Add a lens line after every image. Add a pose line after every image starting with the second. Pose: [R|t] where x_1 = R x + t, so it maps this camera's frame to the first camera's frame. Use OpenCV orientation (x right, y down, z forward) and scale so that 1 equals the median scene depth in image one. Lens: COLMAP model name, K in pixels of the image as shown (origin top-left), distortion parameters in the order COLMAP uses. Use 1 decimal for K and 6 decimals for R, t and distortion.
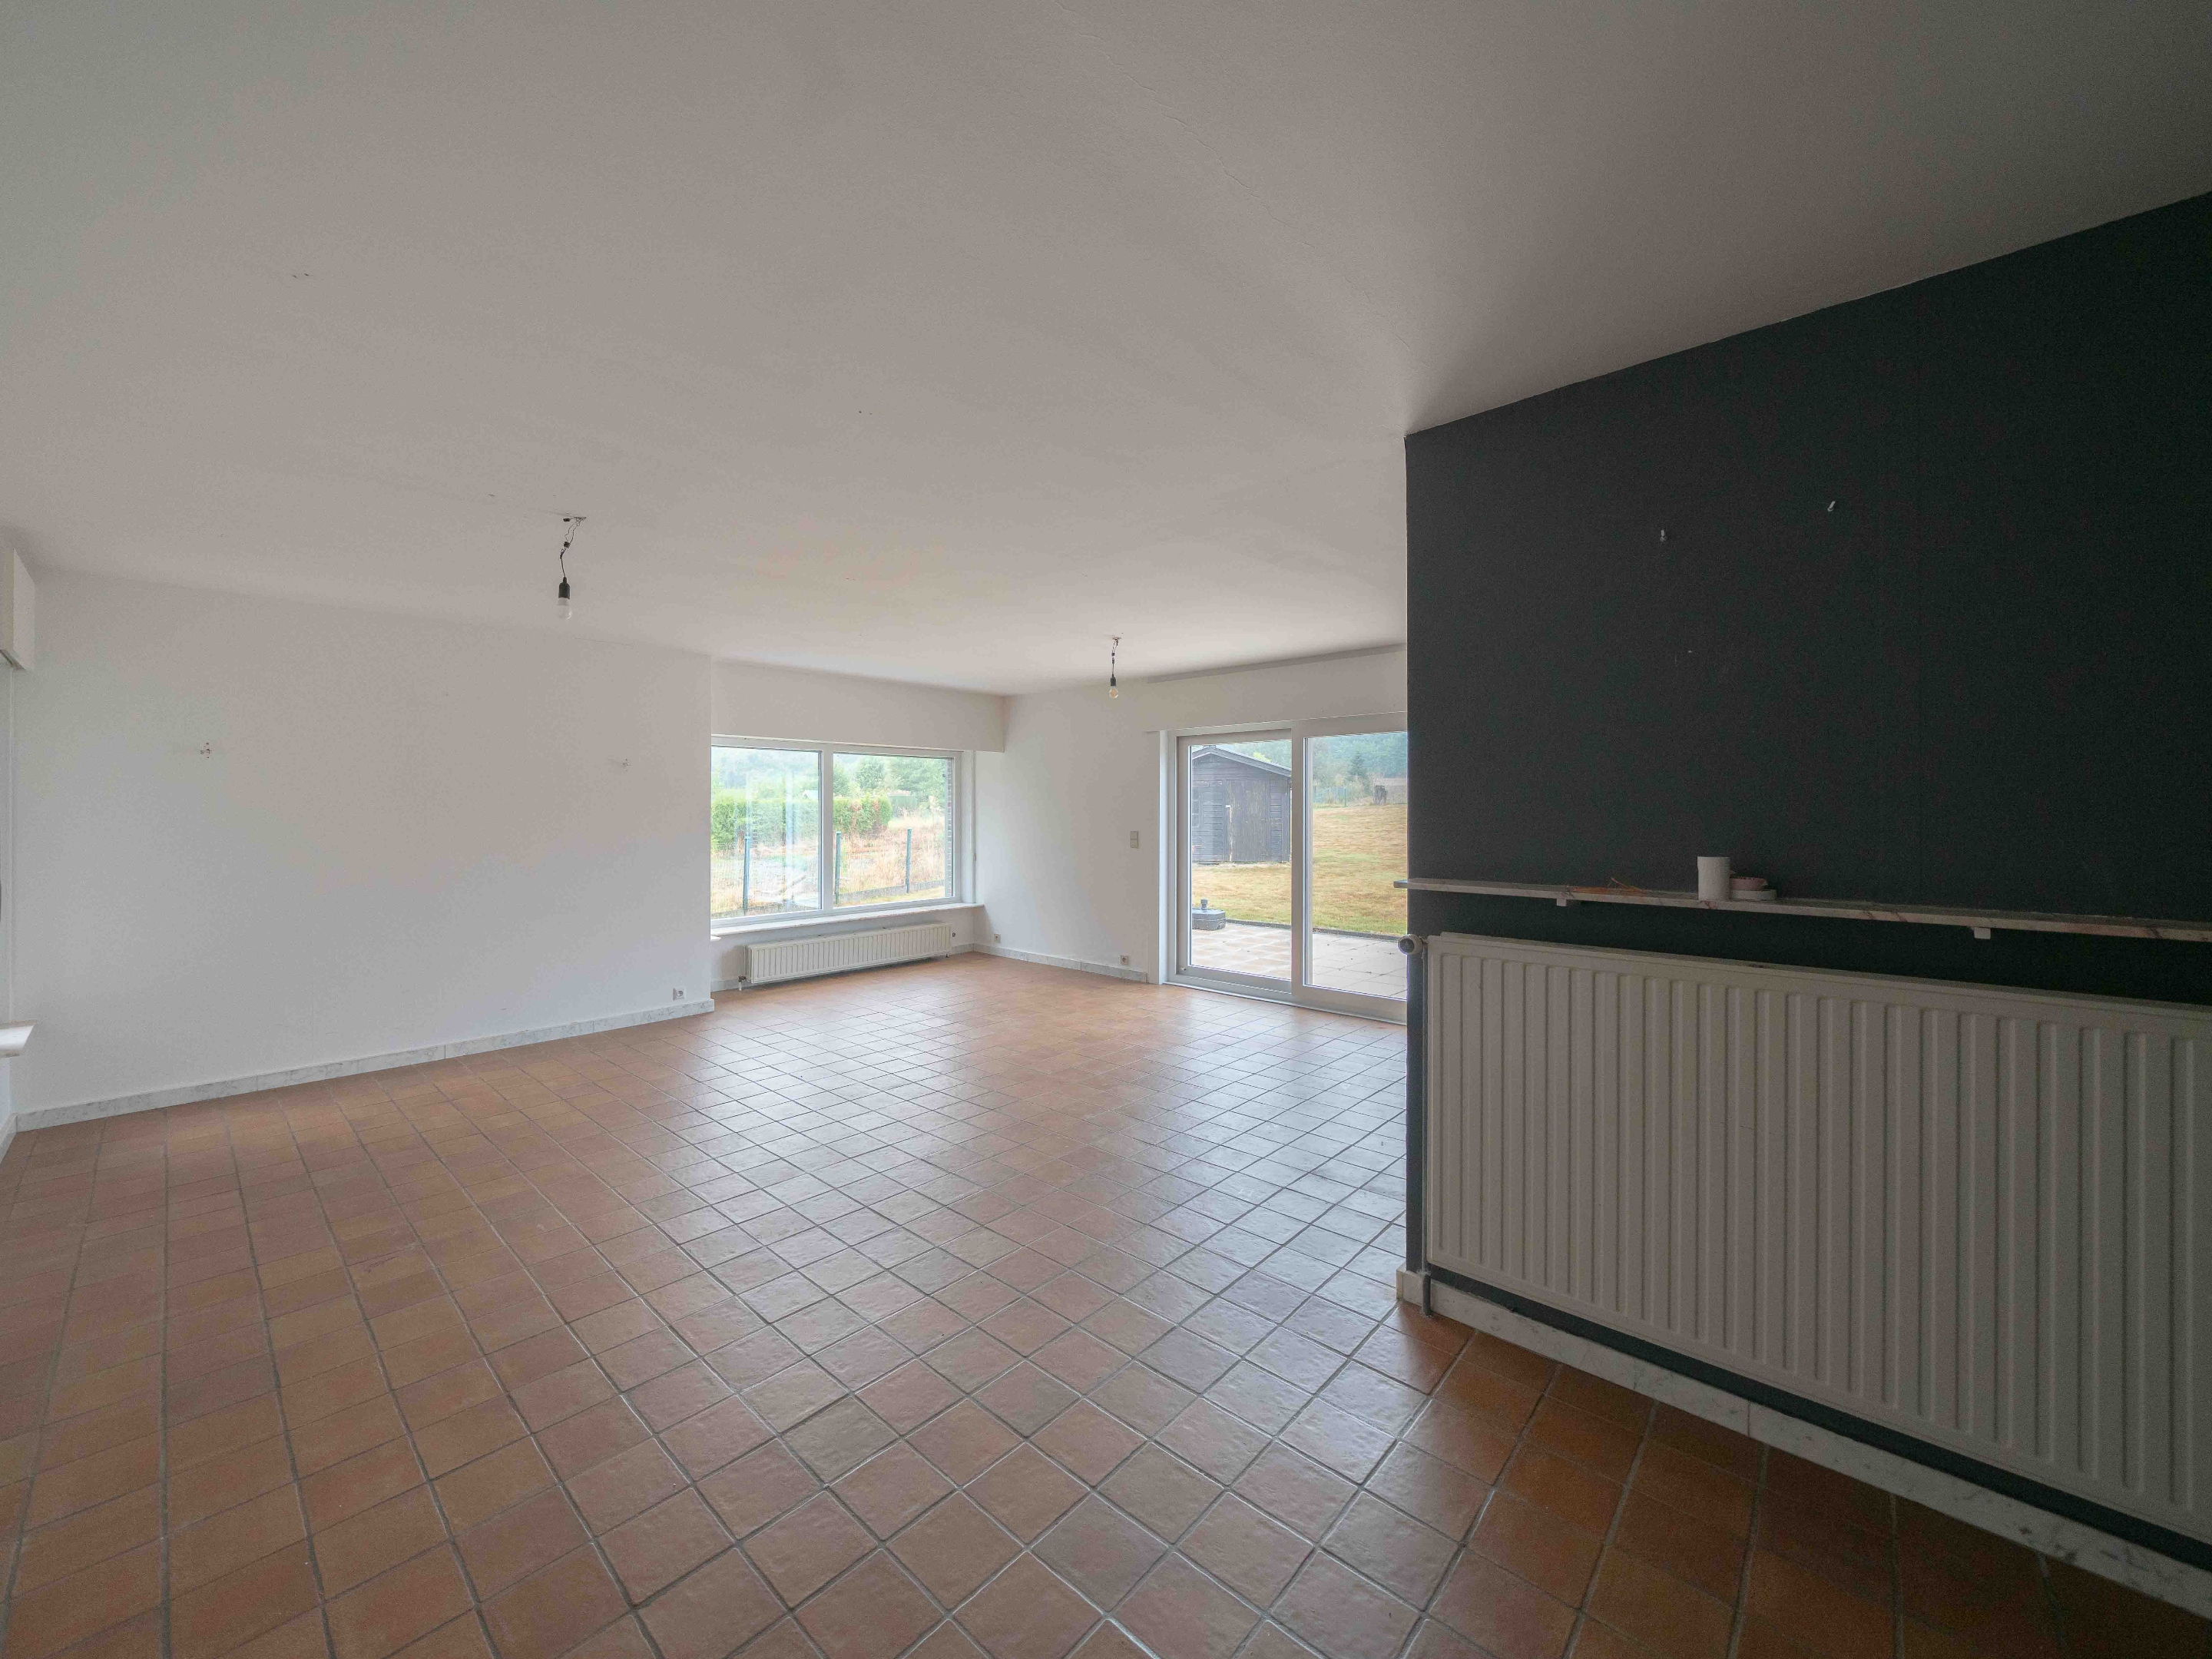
lens RADIAL K [[857.5, 0, 1013.3], [0, 857.5, 819.1], [0, 0, 1]] dist [0.000030, 0.000544]
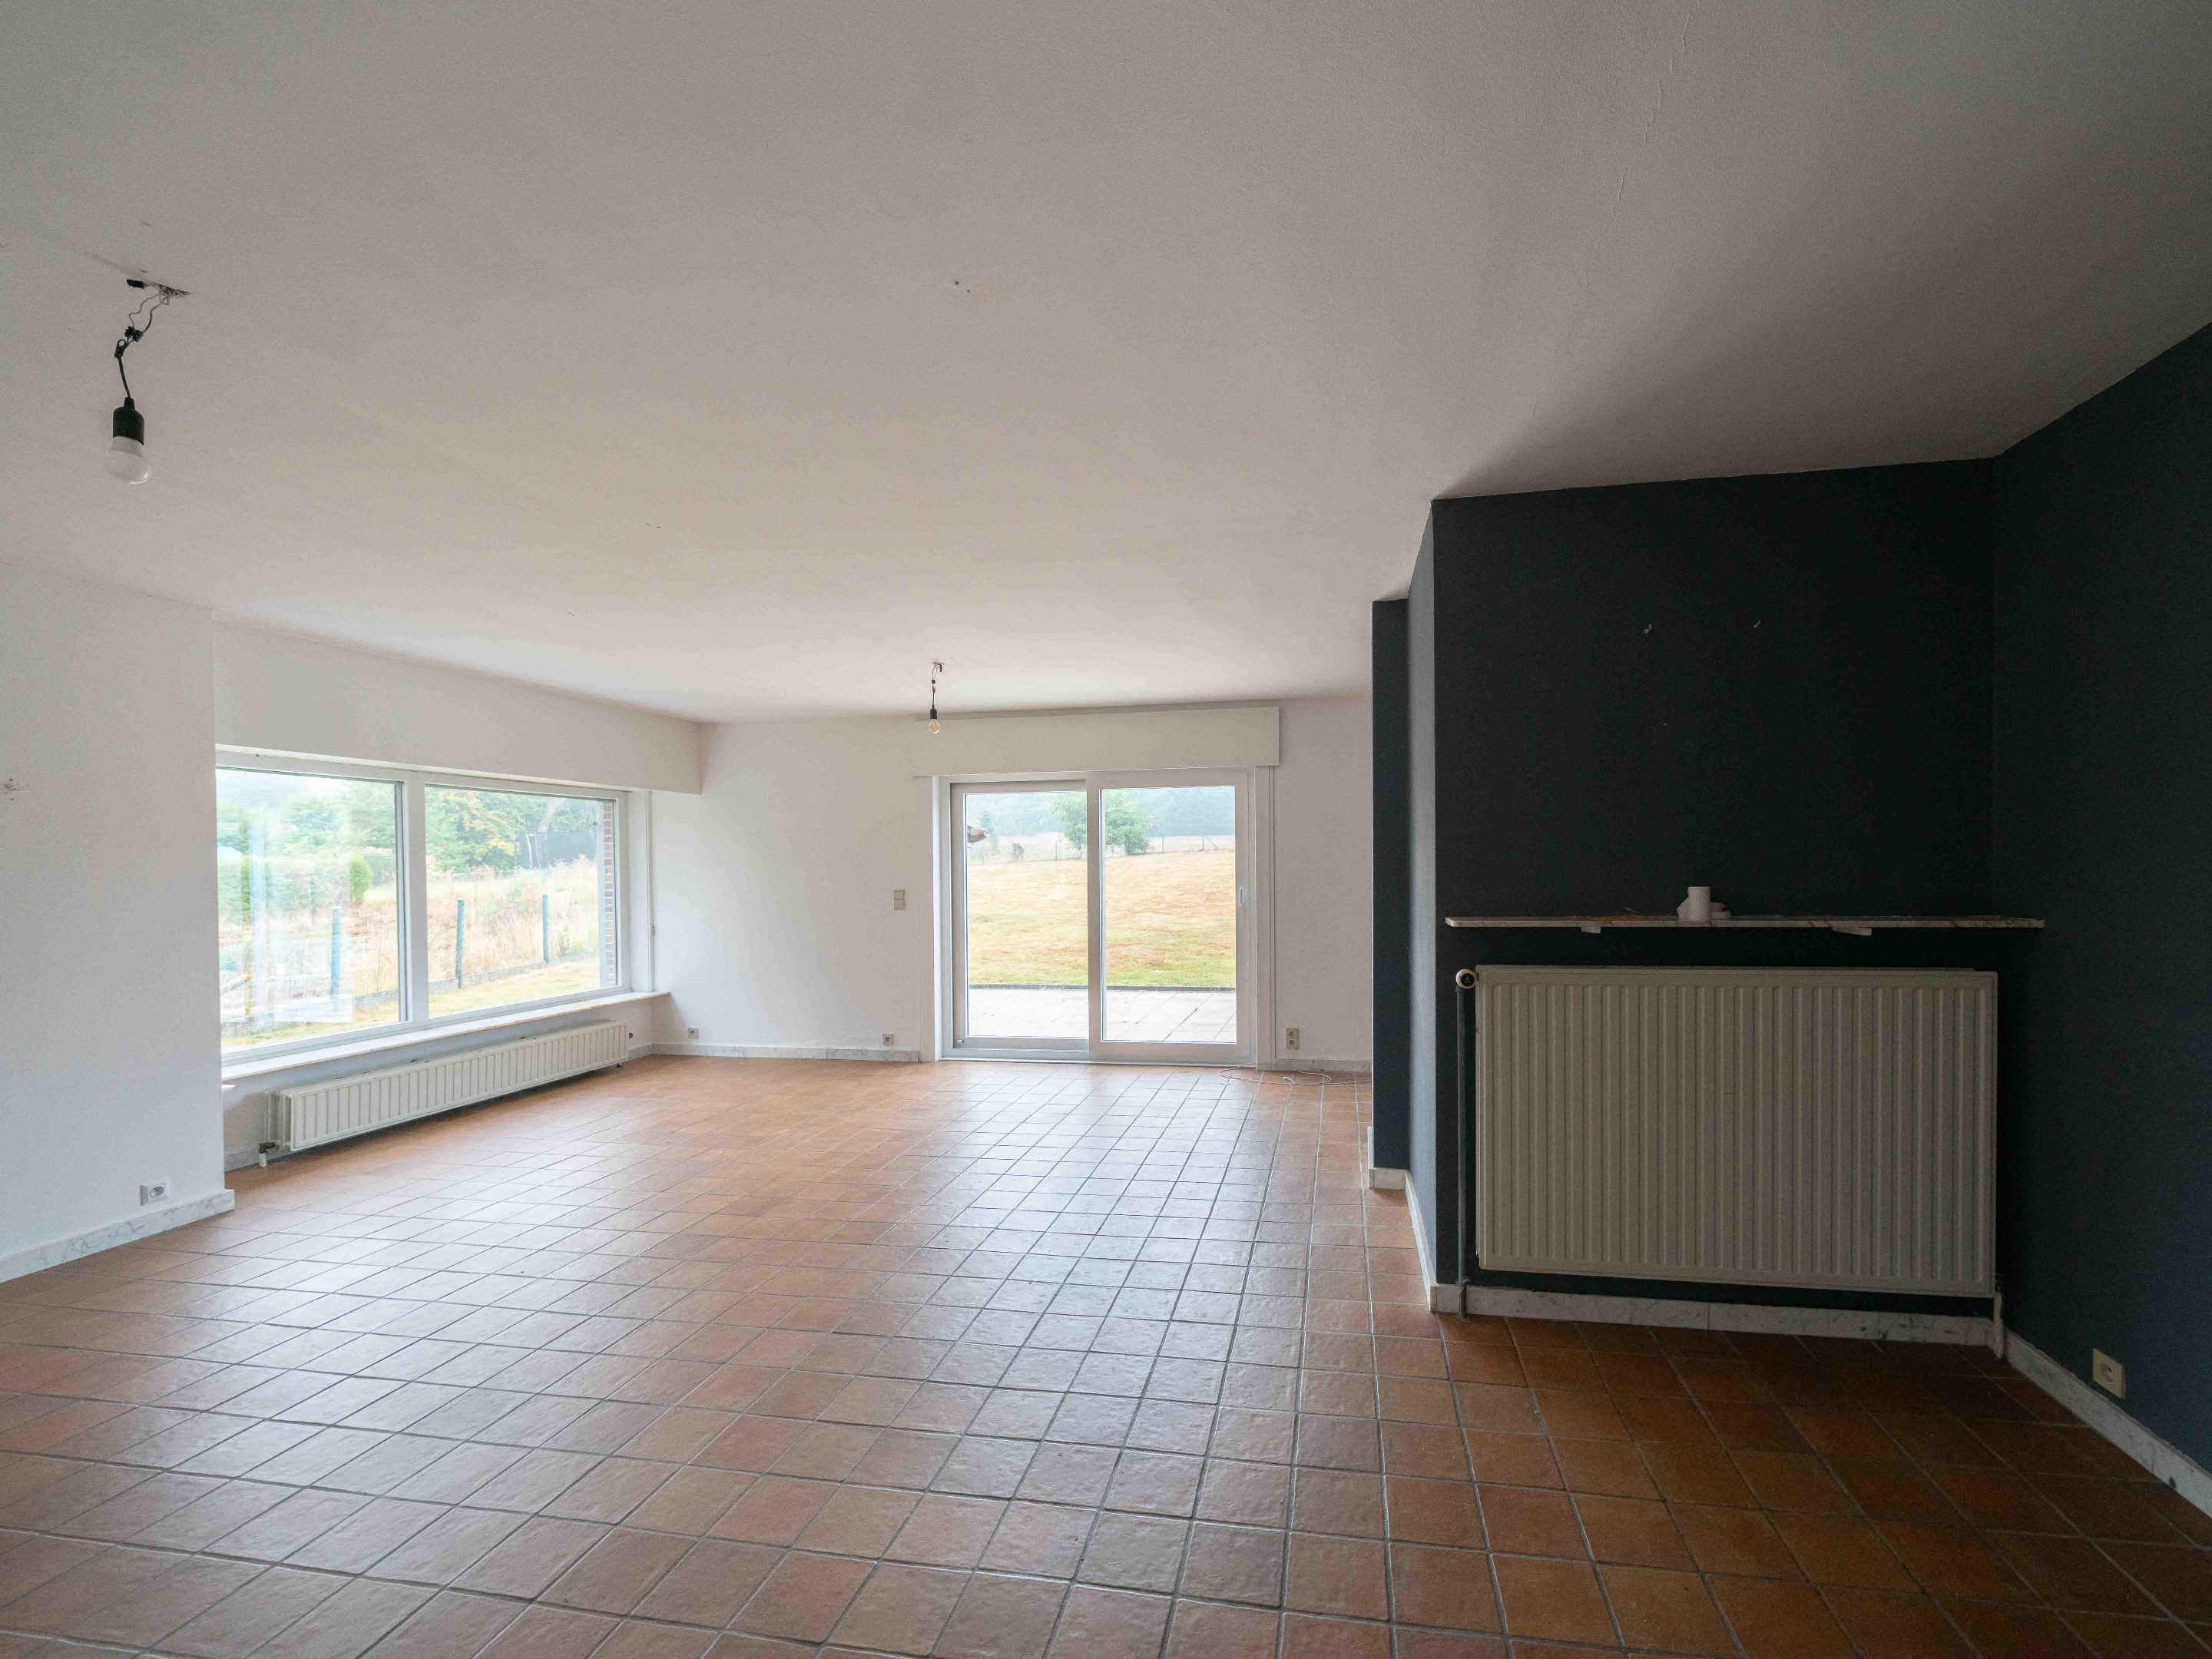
lens RADIAL K [[891.3, 0, 1132.6], [0, 891.3, 887.6], [0, 0, 1]] dist [-0.000407, -0.000019]
pose [[0.809706, -0.022219, 0.586415, -0.201477], [0.018122, 0.999753, 0.012857, 0.004105], [-0.586555, 0.000217, 0.809909, 0.131940]]
